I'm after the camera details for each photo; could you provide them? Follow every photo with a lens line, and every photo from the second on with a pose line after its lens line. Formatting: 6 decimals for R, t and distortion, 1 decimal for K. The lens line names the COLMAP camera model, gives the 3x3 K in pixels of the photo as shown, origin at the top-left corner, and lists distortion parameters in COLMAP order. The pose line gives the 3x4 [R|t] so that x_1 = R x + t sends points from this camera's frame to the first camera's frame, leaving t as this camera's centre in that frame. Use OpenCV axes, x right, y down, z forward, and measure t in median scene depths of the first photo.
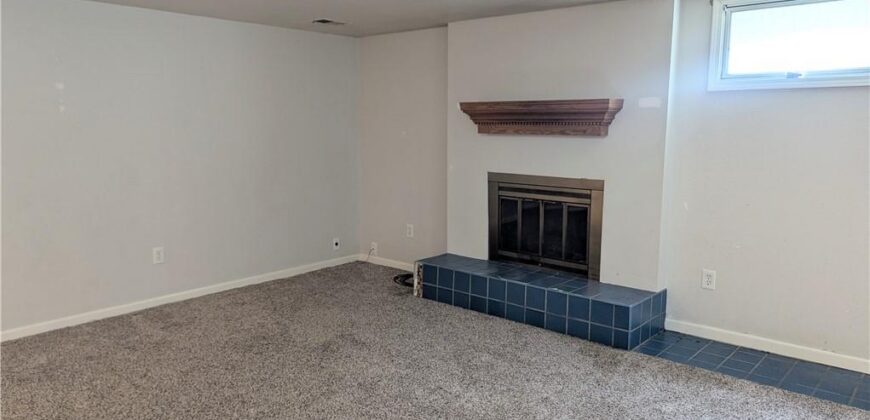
lens RADIAL K [[617.0, 0, 436.6], [0, 617.0, 211.3], [0, 0, 1]] dist [0.043044, -0.017360]
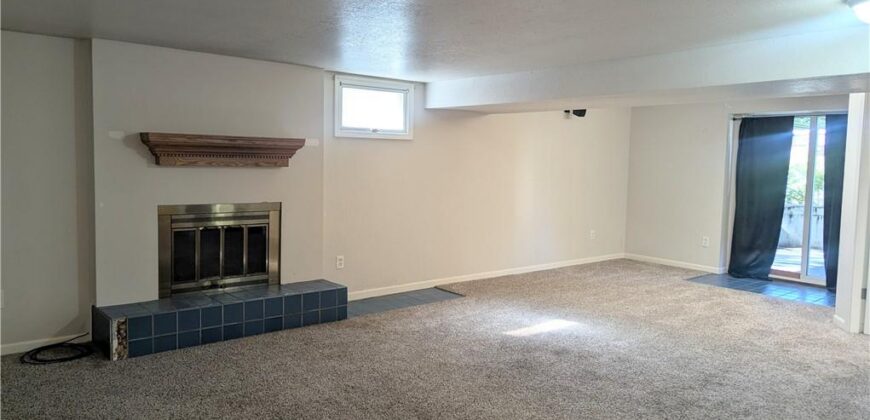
lens RADIAL K [[617.0, 0, 435.7], [0, 617.0, 208.2], [0, 0, 1]] dist [0.043044, -0.017360]
pose [[0.159847, -0.080972, 0.983815, -0.874032], [0.122742, 0.990526, 0.061582, -0.073349], [-0.979481, 0.110912, 0.168272, 0.464835]]
